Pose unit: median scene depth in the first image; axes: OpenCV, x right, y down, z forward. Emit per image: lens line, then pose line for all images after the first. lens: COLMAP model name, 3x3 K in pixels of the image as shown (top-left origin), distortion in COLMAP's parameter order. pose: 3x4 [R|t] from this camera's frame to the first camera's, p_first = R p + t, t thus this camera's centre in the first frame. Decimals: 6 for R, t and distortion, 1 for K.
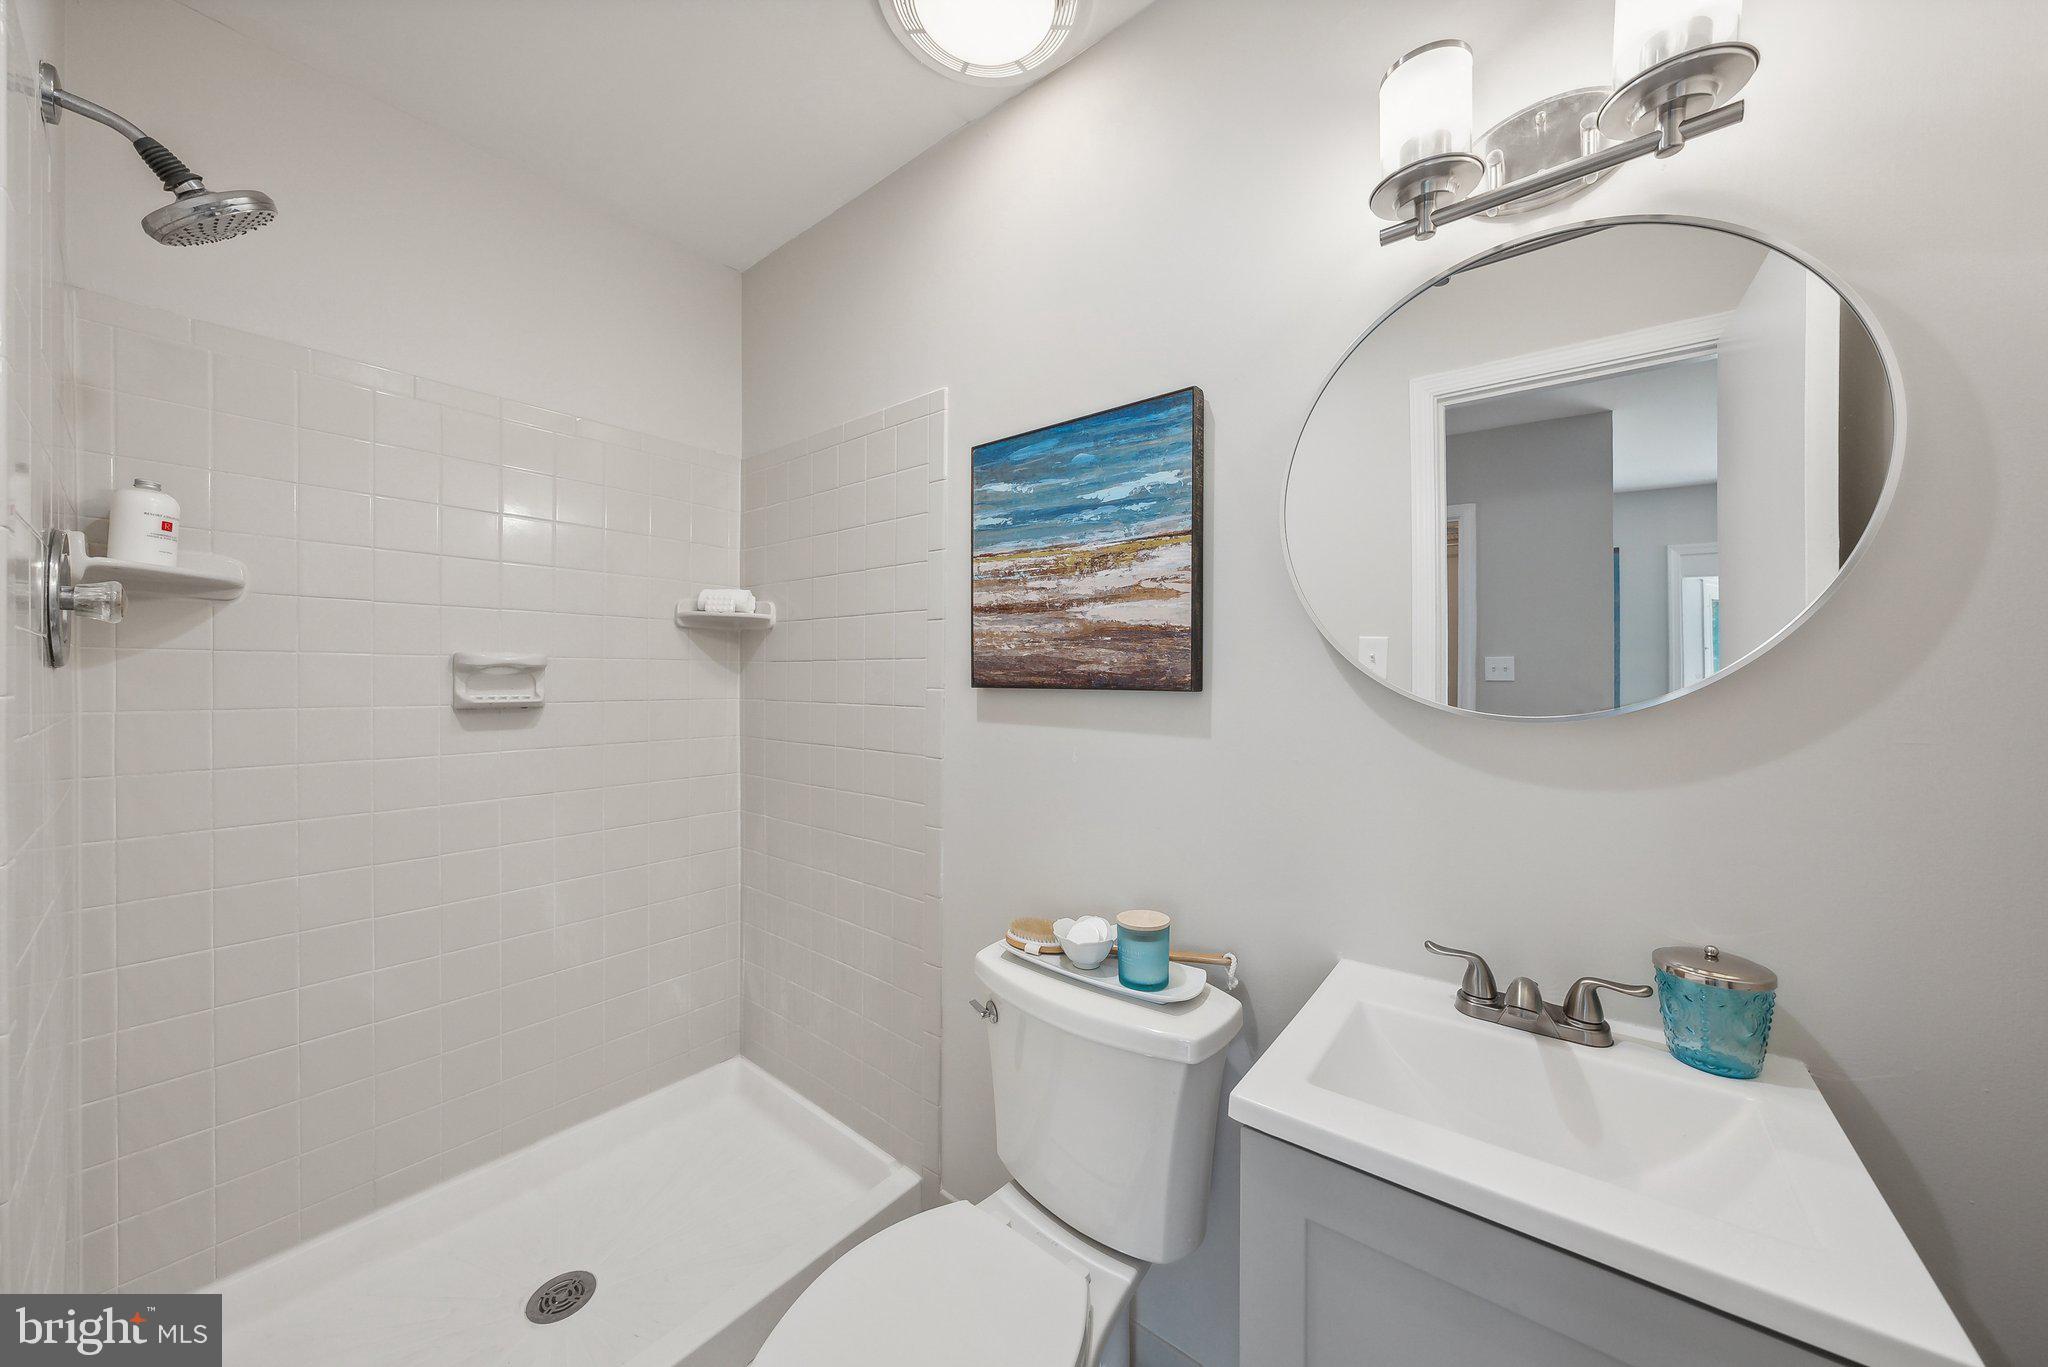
lens RADIAL K [[705.9, 0, 1017.0], [0, 705.9, 672.8], [0, 0, 1]] dist [-0.001255, -0.000056]
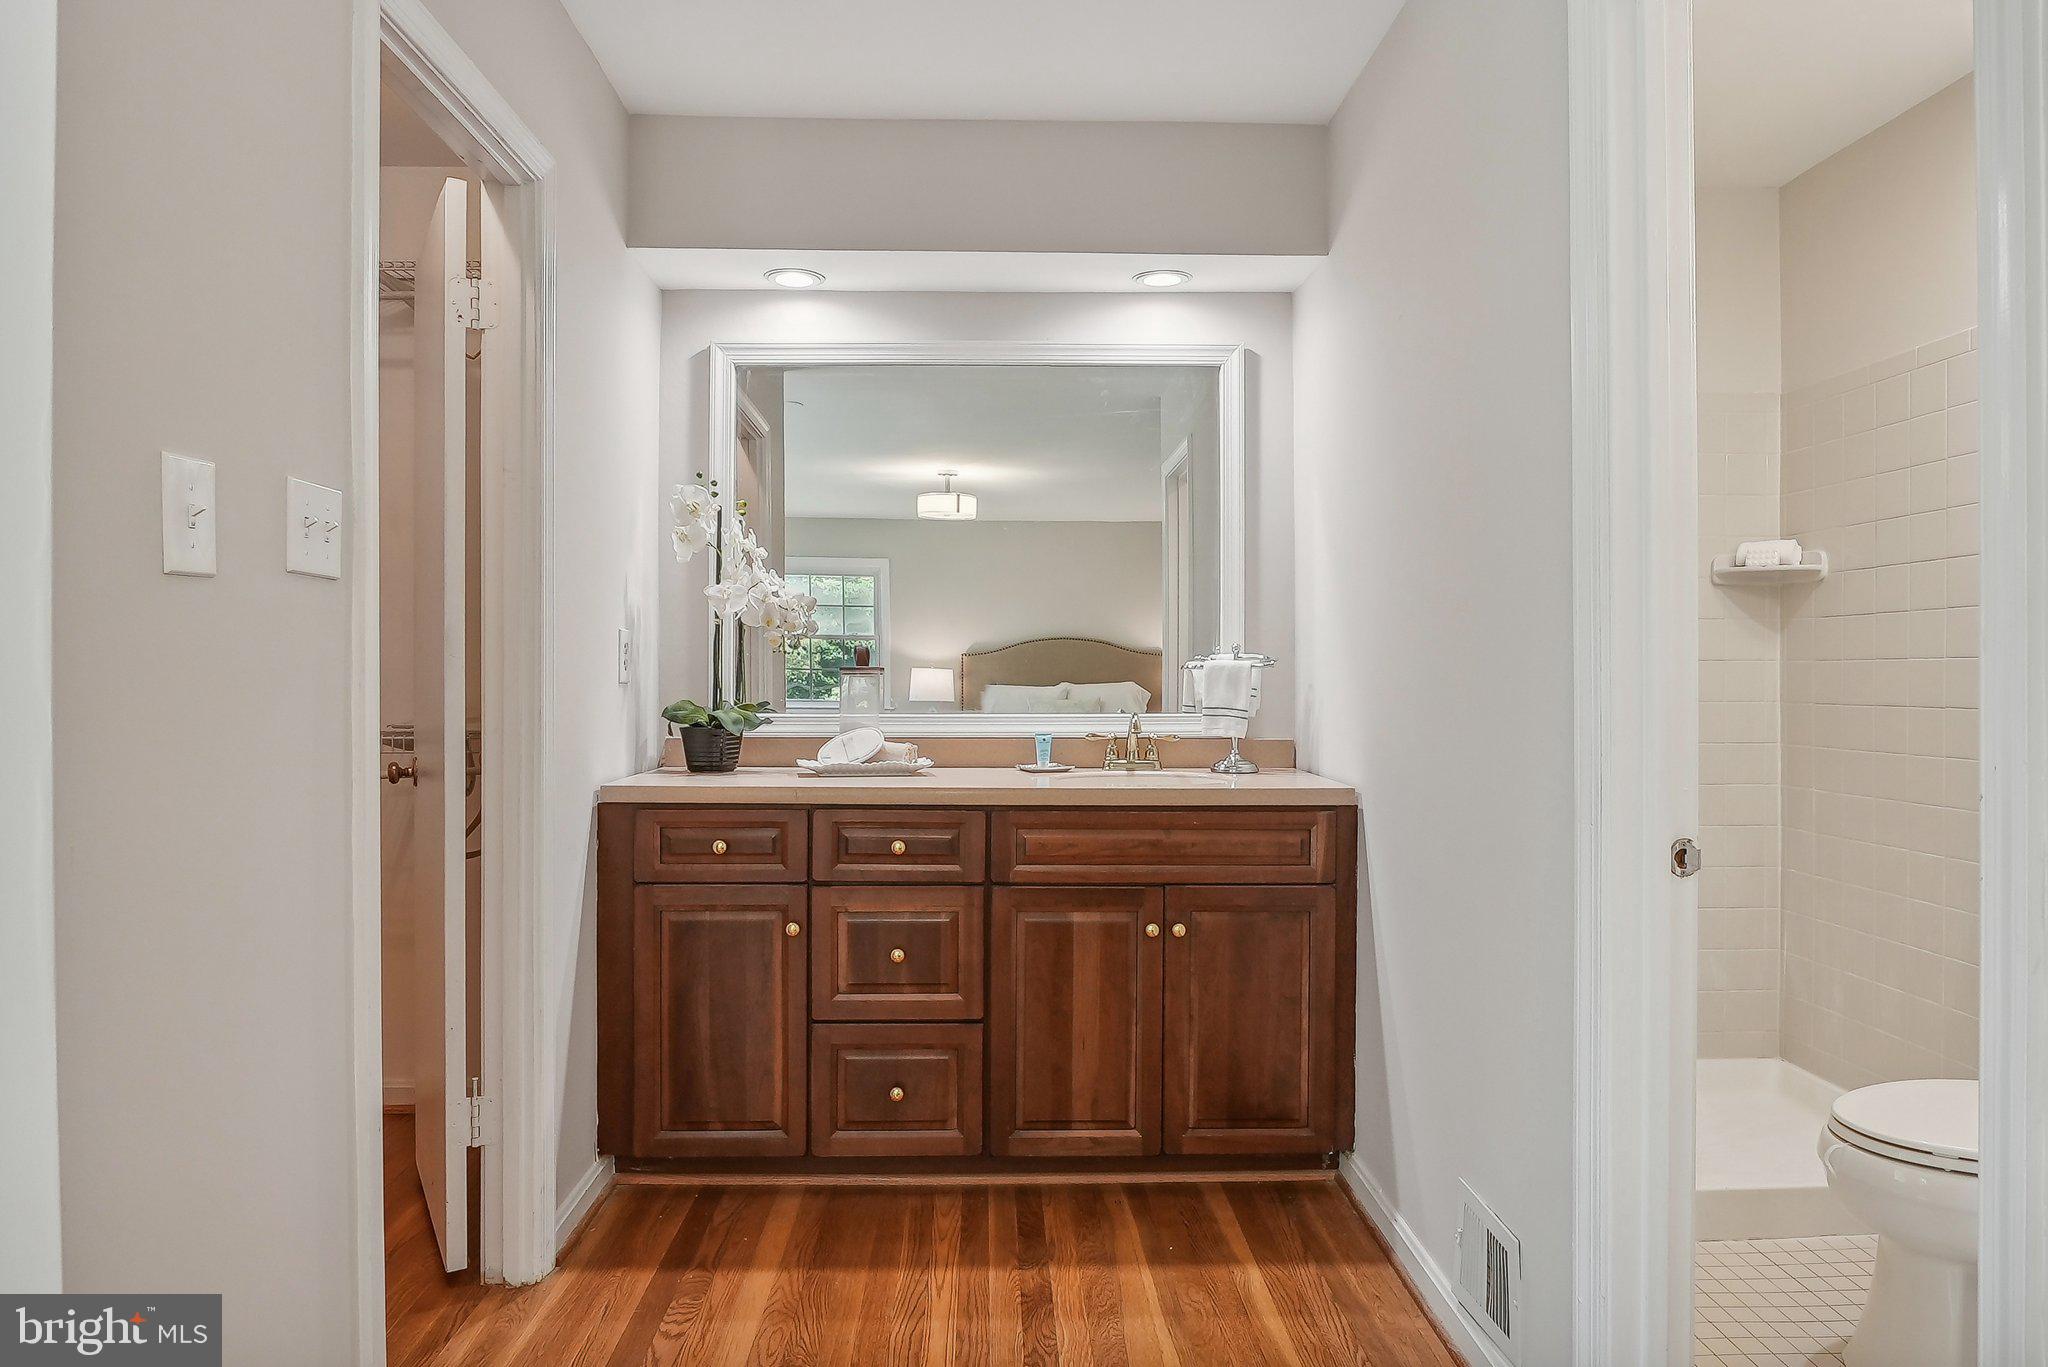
lens RADIAL K [[1249.1, 0, 1030.8], [0, 1249.1, 684.4], [0, 0, 1]] dist [-0.009111, -0.001374]
pose [[0.658692, -0.001688, -0.752411, 0.173616], [0.003351, 0.999994, 0.000691, 0.062724], [0.752405, -0.002977, 0.658694, -0.770158]]
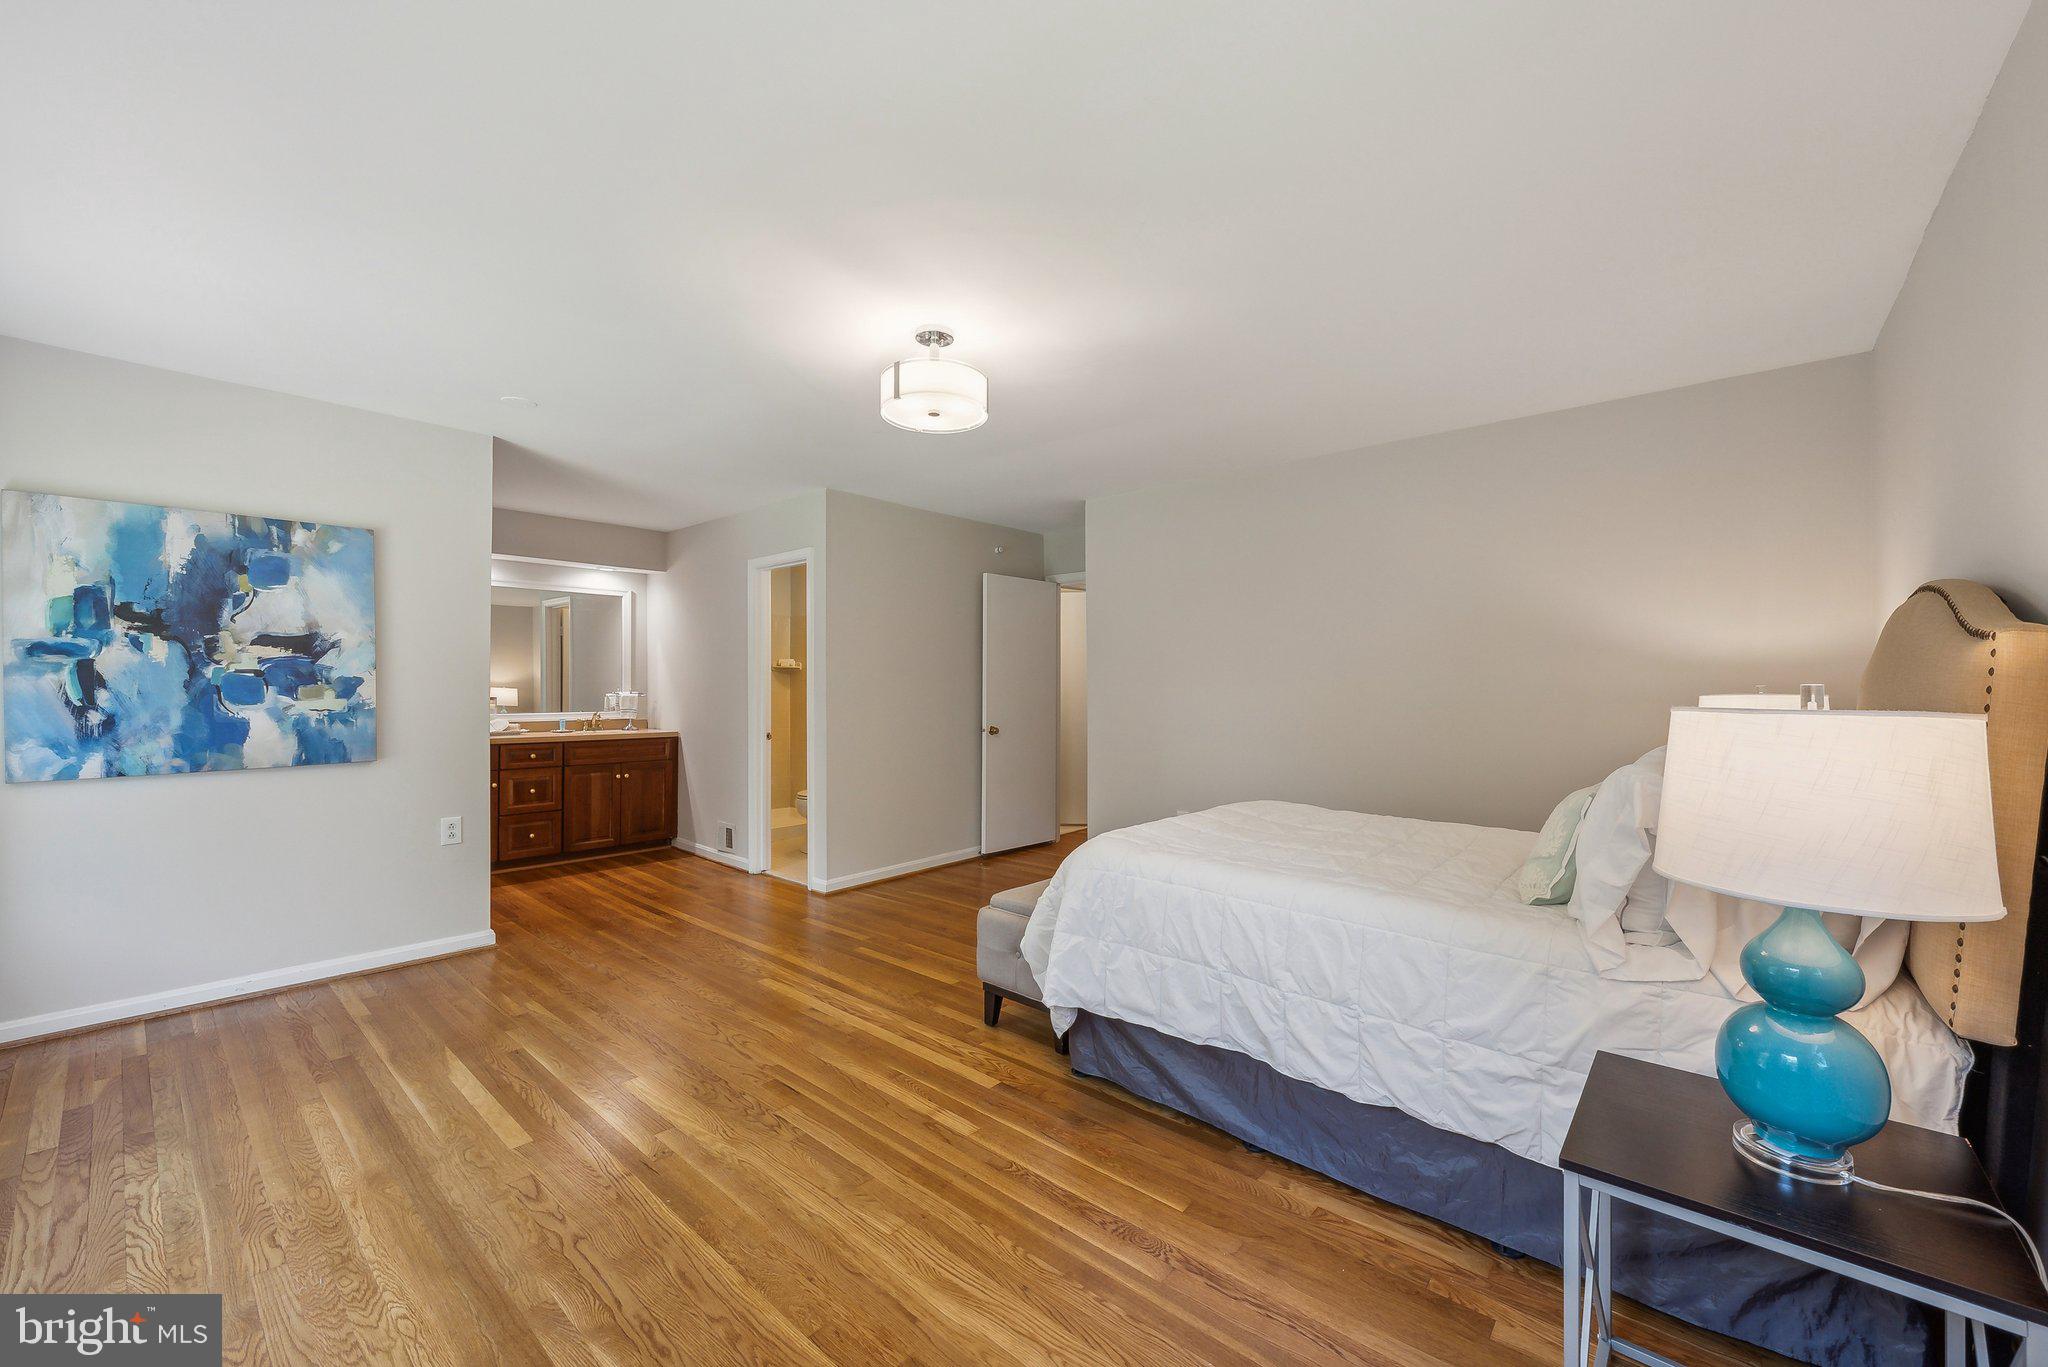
lens RADIAL K [[796.8, 0, 1031.7], [0, 796.8, 690.6], [0, 0, 1]] dist [0.002298, 0.000081]
pose [[0.999387, -0.001138, -0.035001, 0.834433], [0.001619, 0.999905, 0.013711, -0.016526], [0.034982, -0.013760, 0.999293, -2.592838]]
